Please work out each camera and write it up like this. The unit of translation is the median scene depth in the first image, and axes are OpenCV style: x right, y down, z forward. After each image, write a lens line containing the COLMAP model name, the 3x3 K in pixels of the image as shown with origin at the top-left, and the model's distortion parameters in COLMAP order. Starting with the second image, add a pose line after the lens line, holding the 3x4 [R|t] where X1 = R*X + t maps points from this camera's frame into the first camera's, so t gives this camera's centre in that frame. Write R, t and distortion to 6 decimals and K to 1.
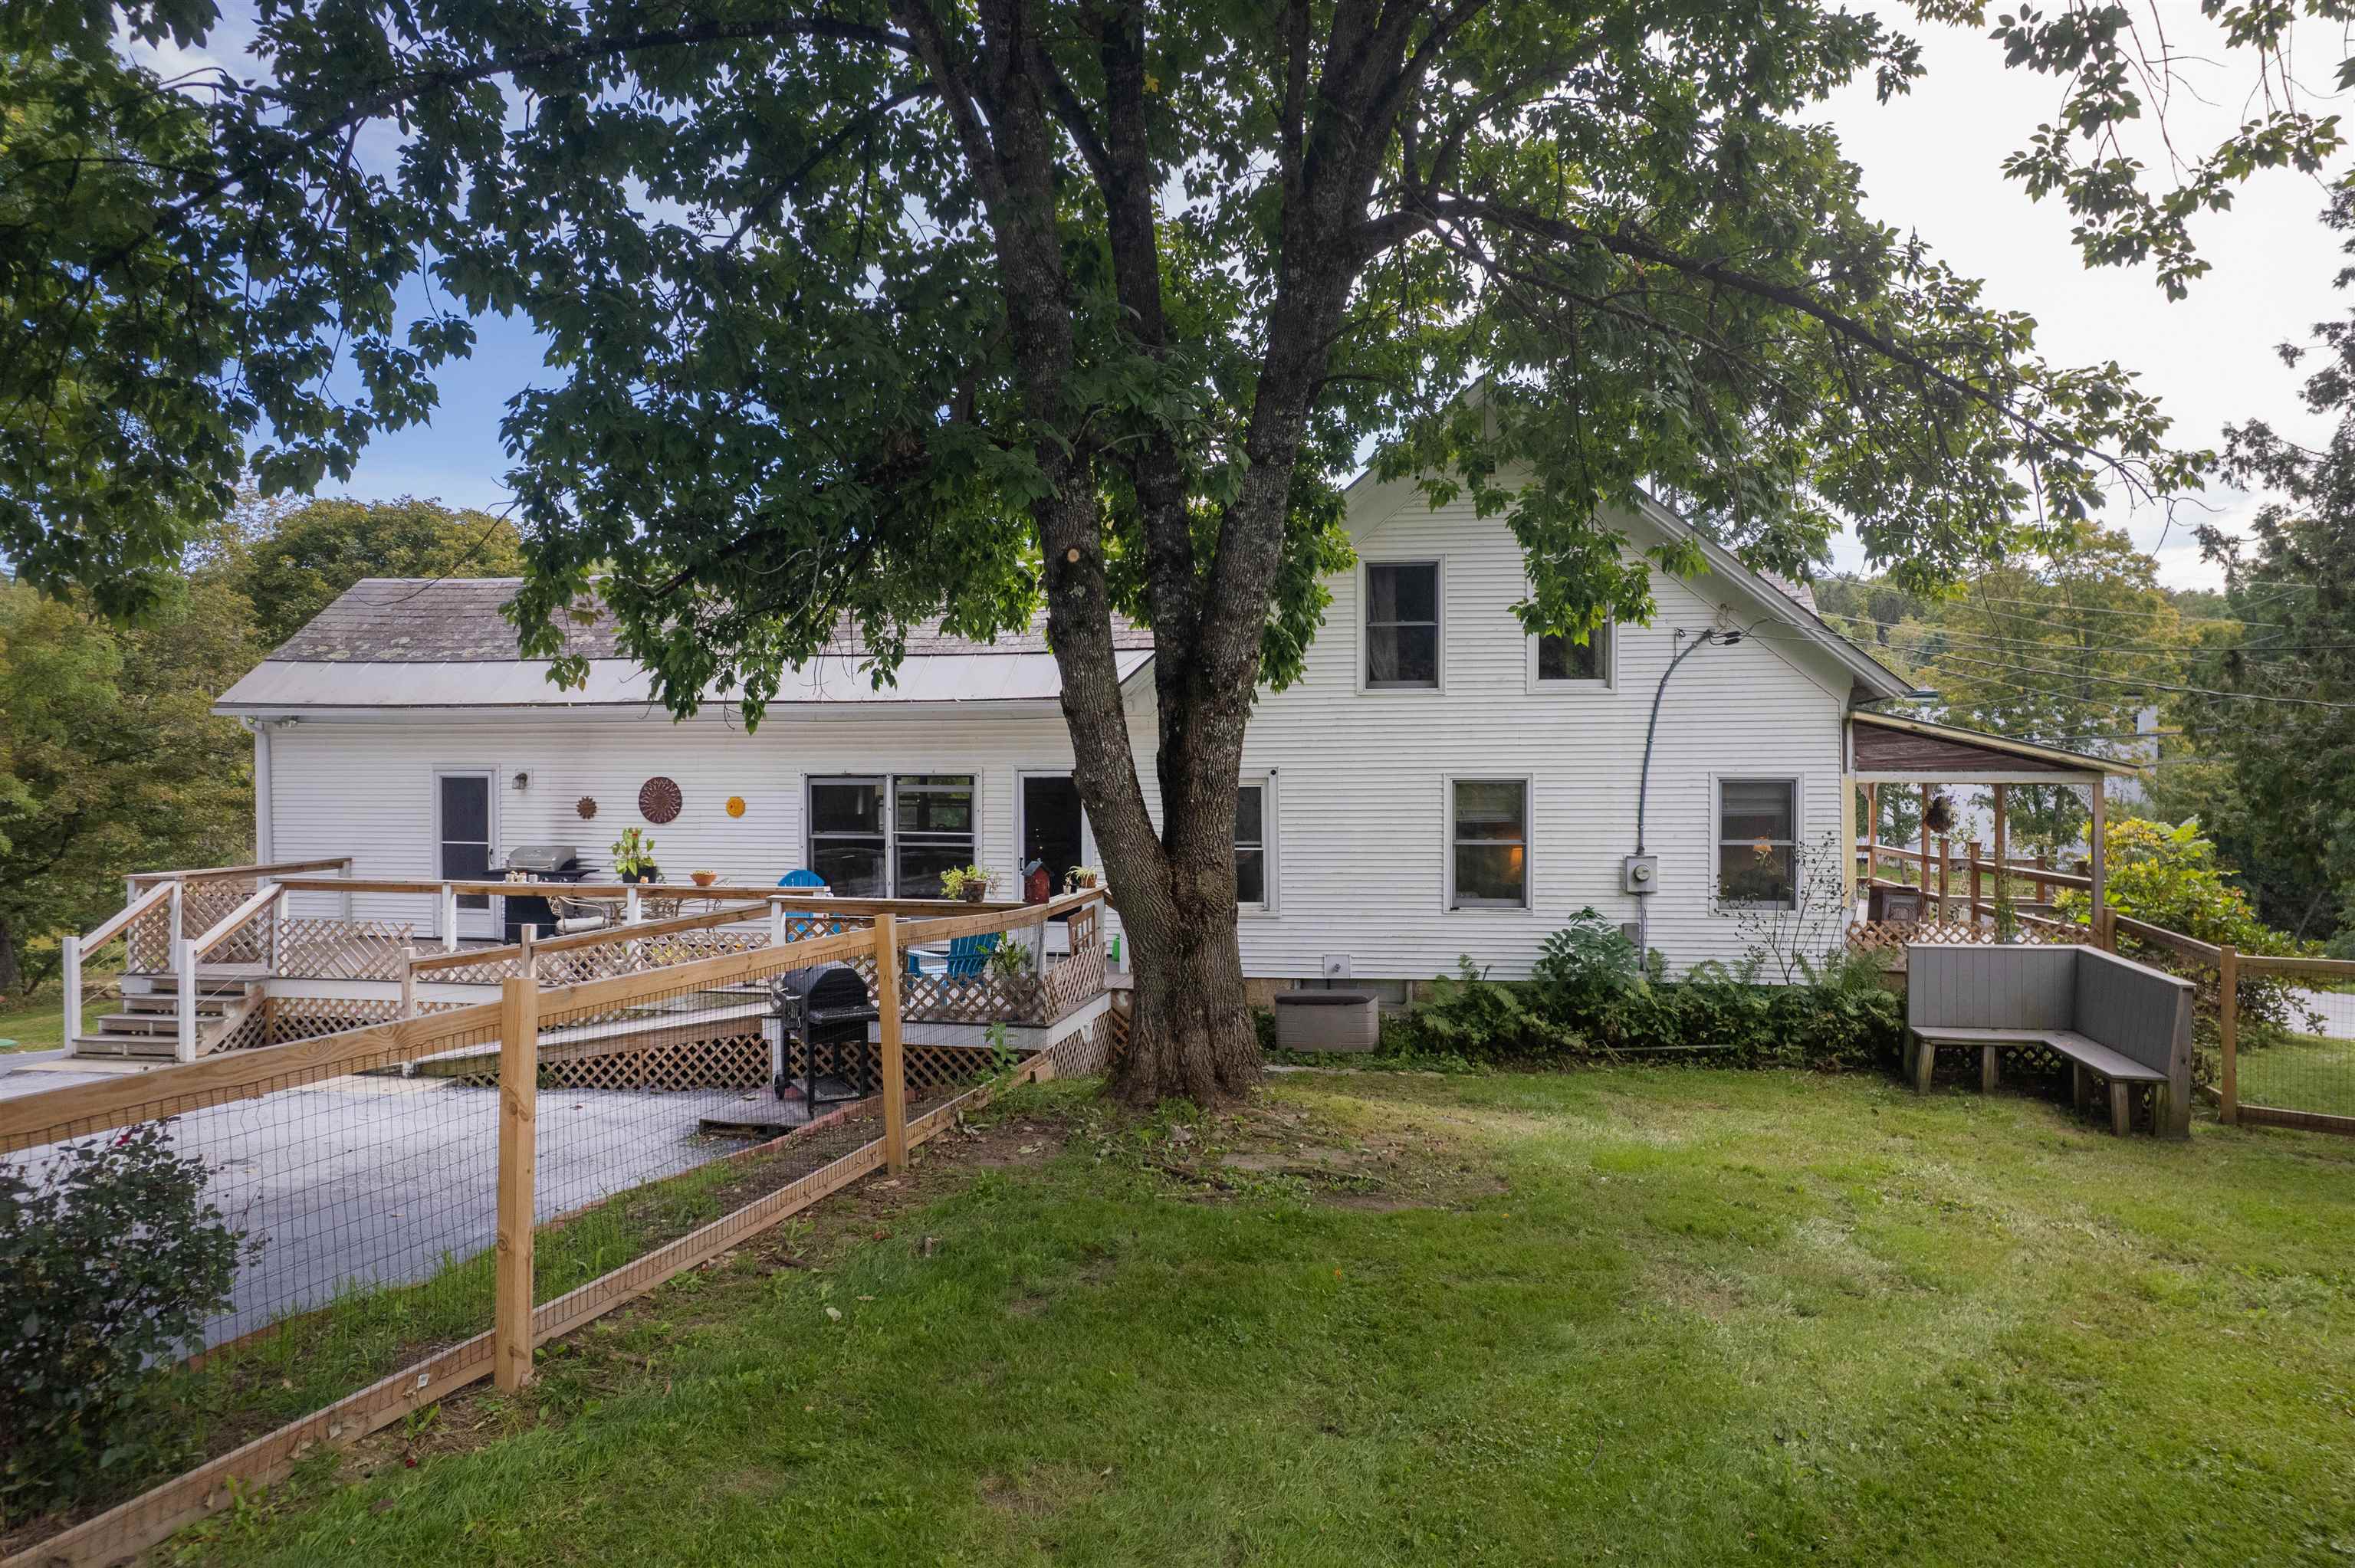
lens RADIAL K [[1672.3, 0, 1177.5], [0, 1672.3, 784.0], [0, 0, 1]] dist [-0.024012, 0.002885]
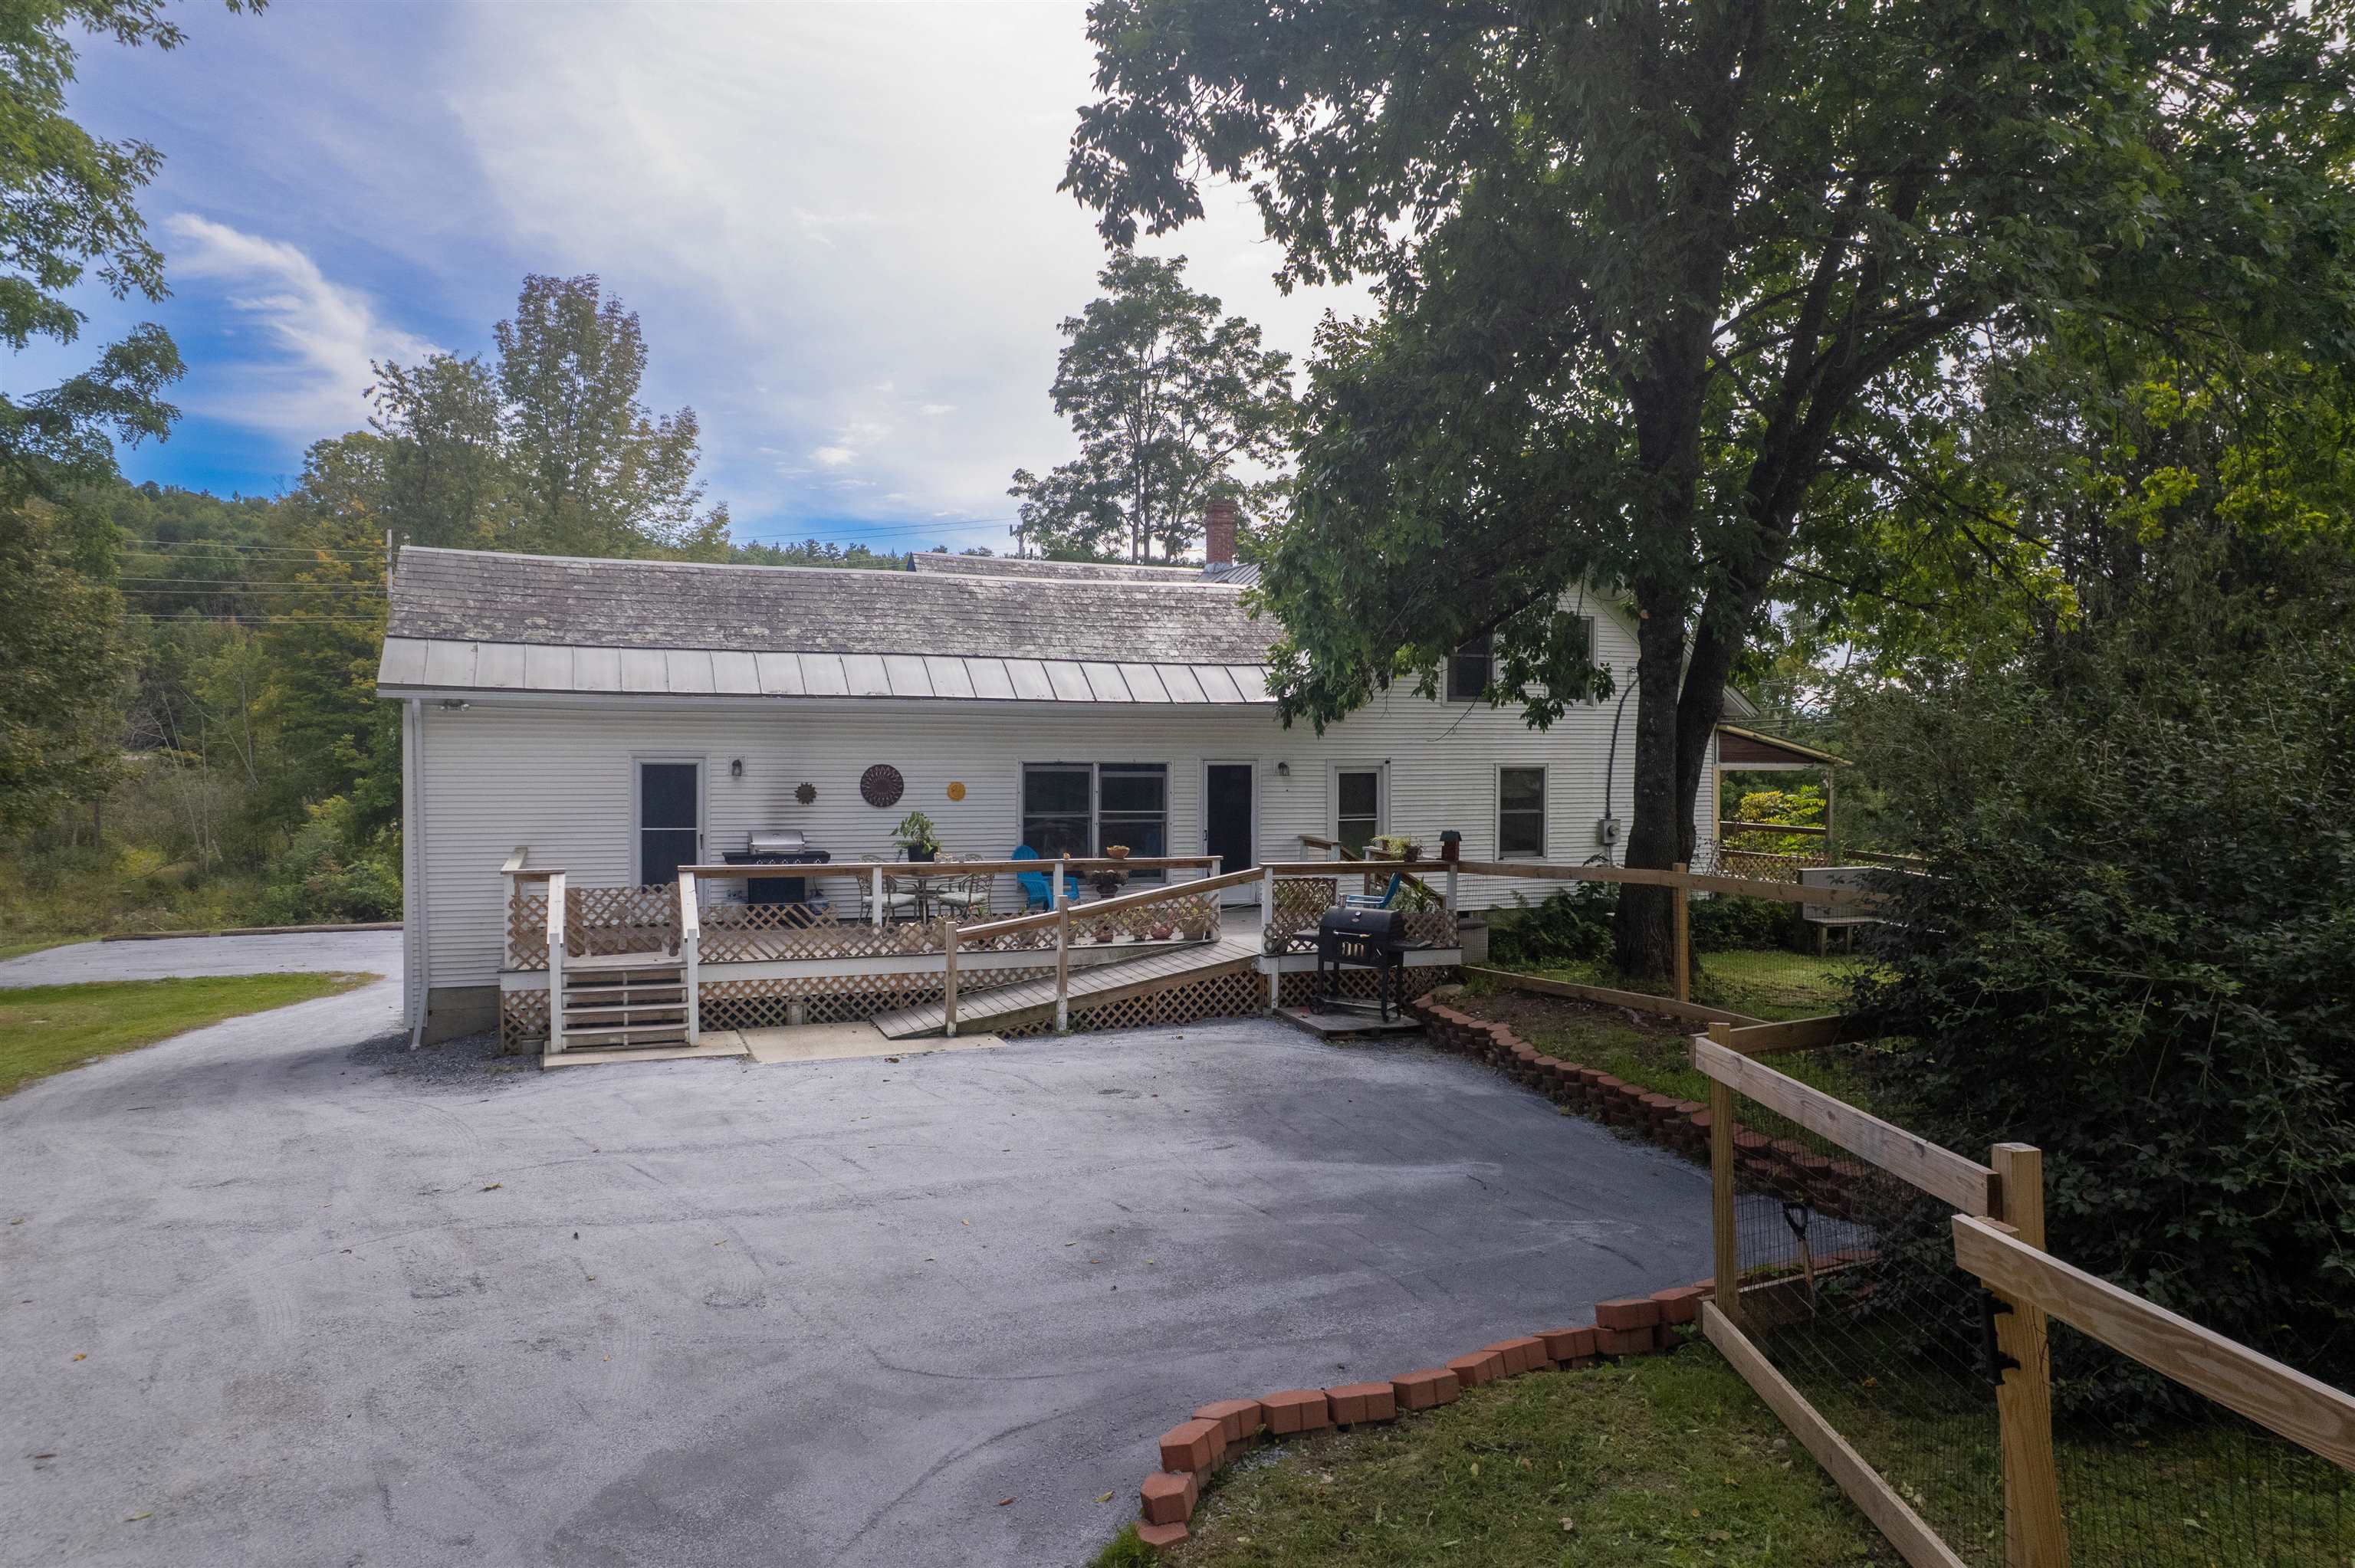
lens RADIAL K [[1672.3, 0, 1177.5], [0, 1672.3, 784.0], [0, 0, 1]] dist [-0.024012, 0.002885]
pose [[0.822470, -0.006596, 0.568770, -0.885610], [-0.002557, 0.999880, 0.015293, -0.009957], [-0.568802, -0.014032, 0.822355, -0.007148]]
